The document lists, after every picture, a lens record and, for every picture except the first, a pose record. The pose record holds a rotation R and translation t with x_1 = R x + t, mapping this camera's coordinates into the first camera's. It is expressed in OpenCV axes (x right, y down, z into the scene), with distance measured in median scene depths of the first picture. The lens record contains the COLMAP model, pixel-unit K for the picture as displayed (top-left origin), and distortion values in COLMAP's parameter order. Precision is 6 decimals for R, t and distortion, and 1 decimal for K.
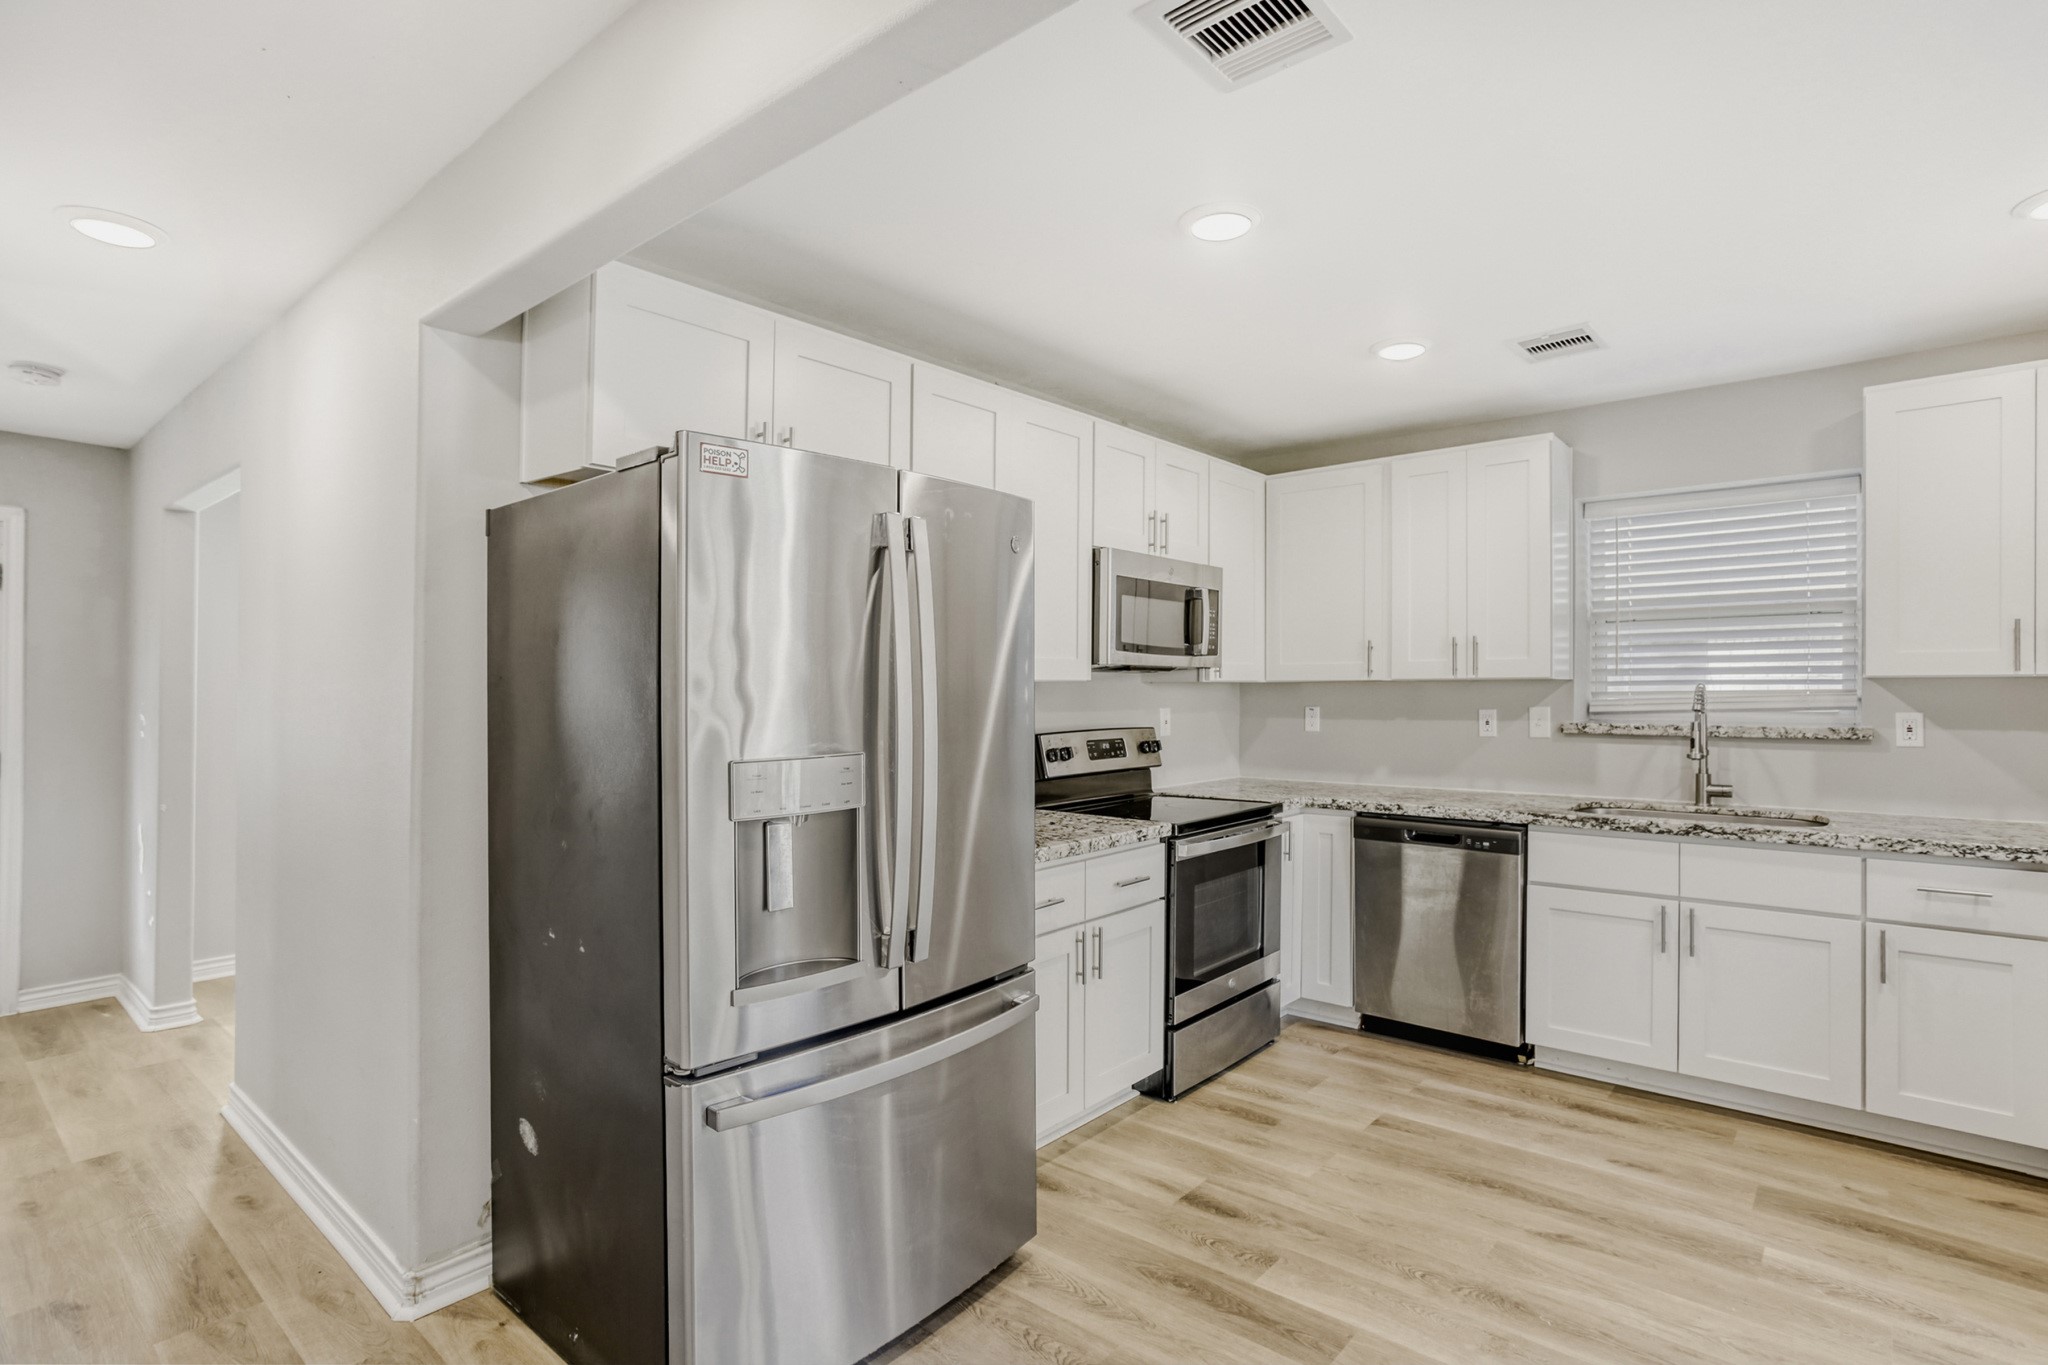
lens RADIAL K [[966.6, 0, 1081.1], [0, 966.6, 712.7], [0, 0, 1]] dist [-0.037332, 0.024034]
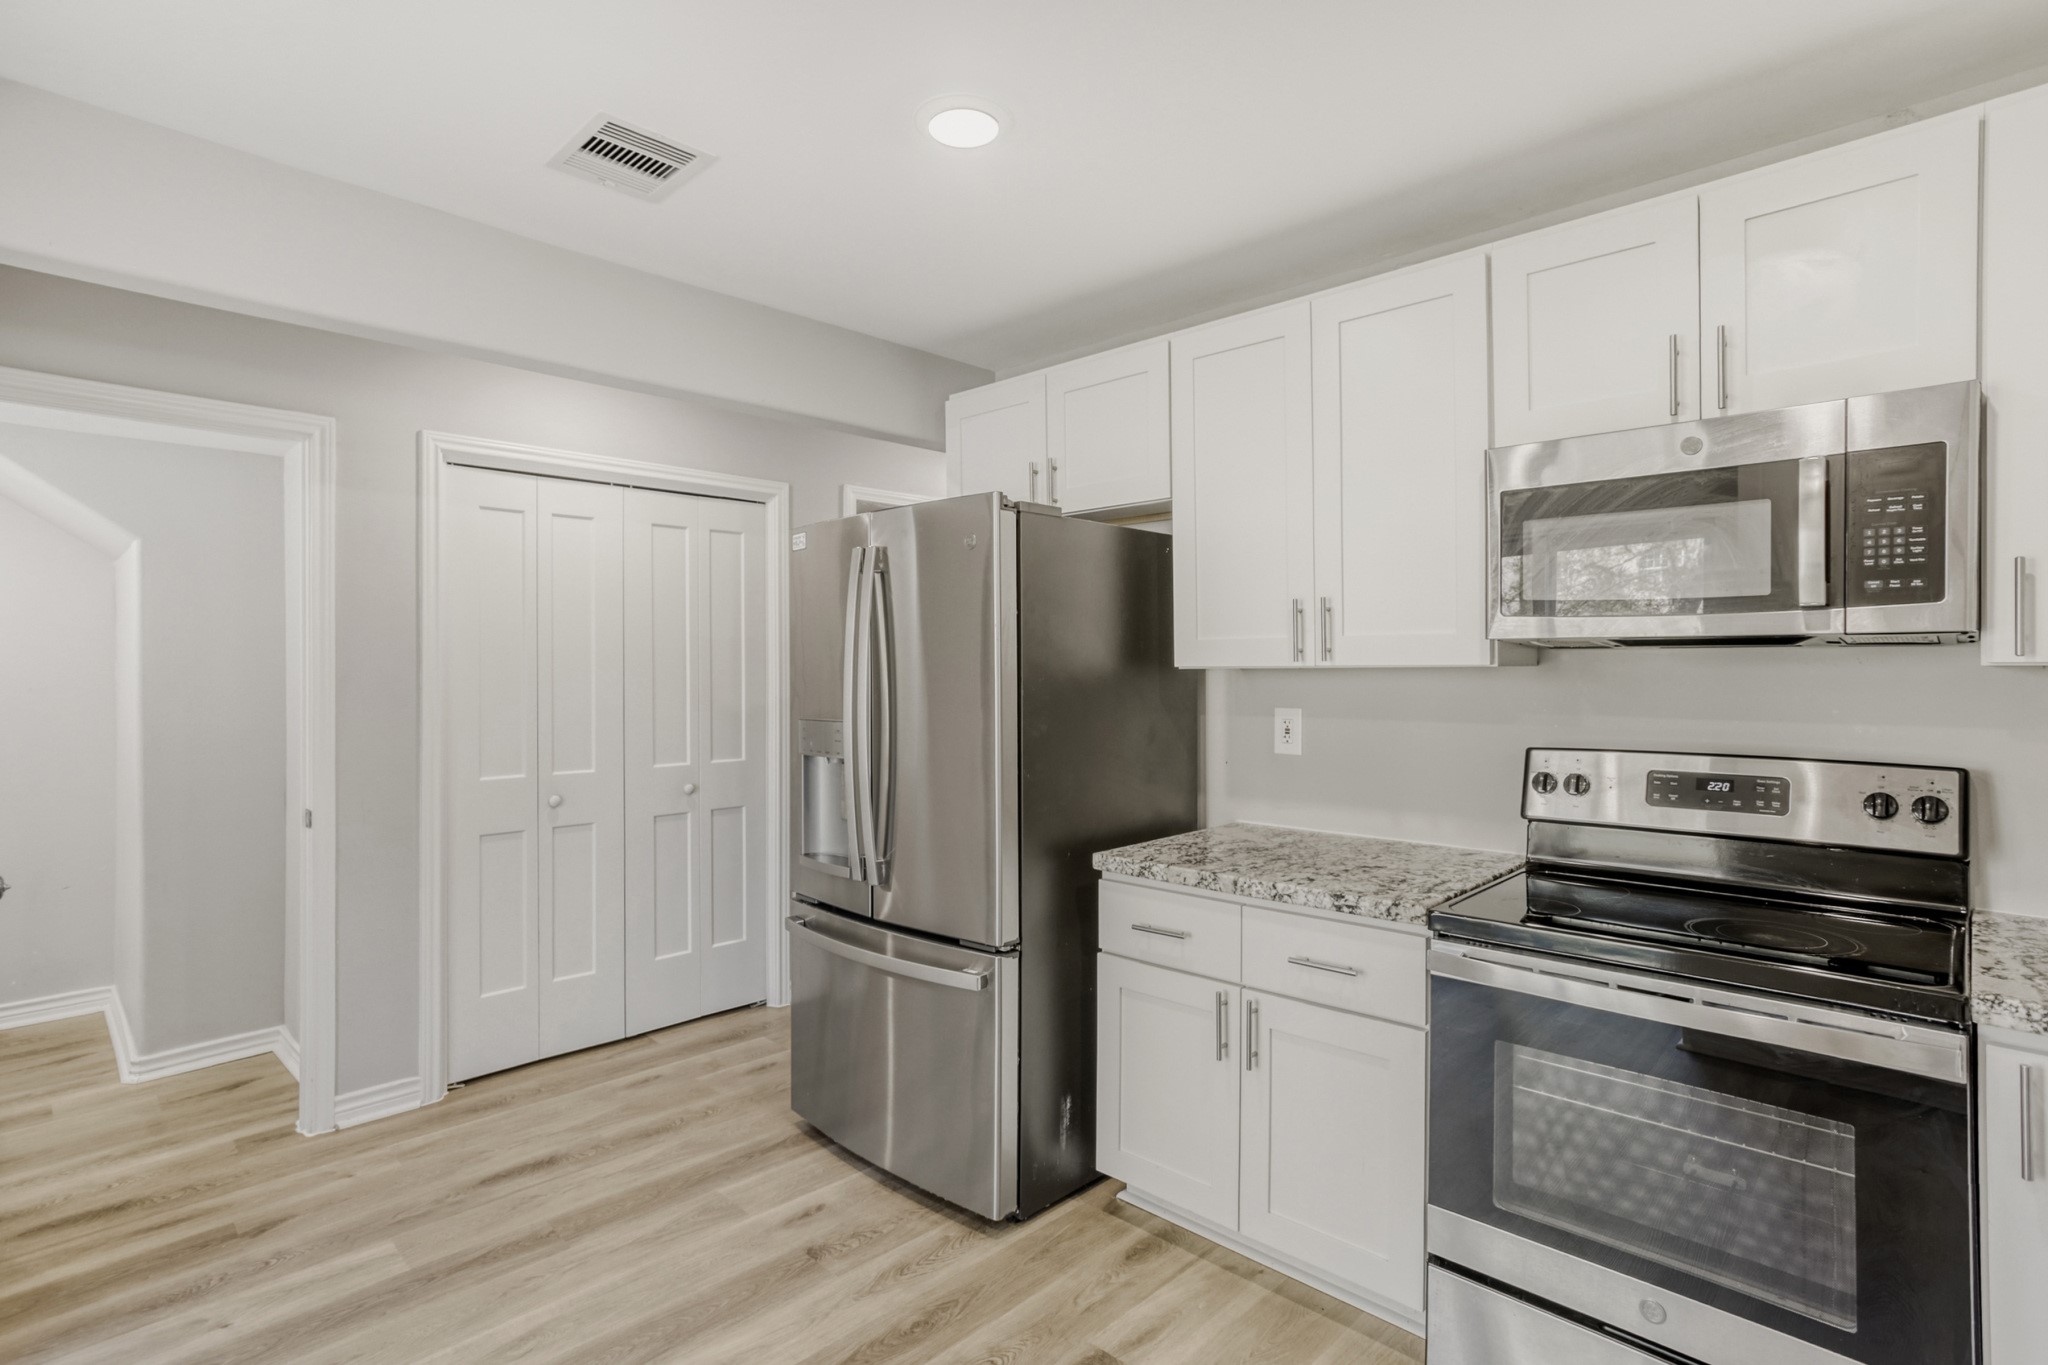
lens RADIAL K [[966.6, 0, 1007.4], [0, 966.6, 673.3], [0, 0, 1]] dist [-0.037332, 0.024034]
pose [[-0.063610, 0.009460, -0.997930, 0.751597], [-0.025157, 0.999622, 0.011079, -0.031760], [0.997658, 0.025810, -0.063348, 0.840401]]
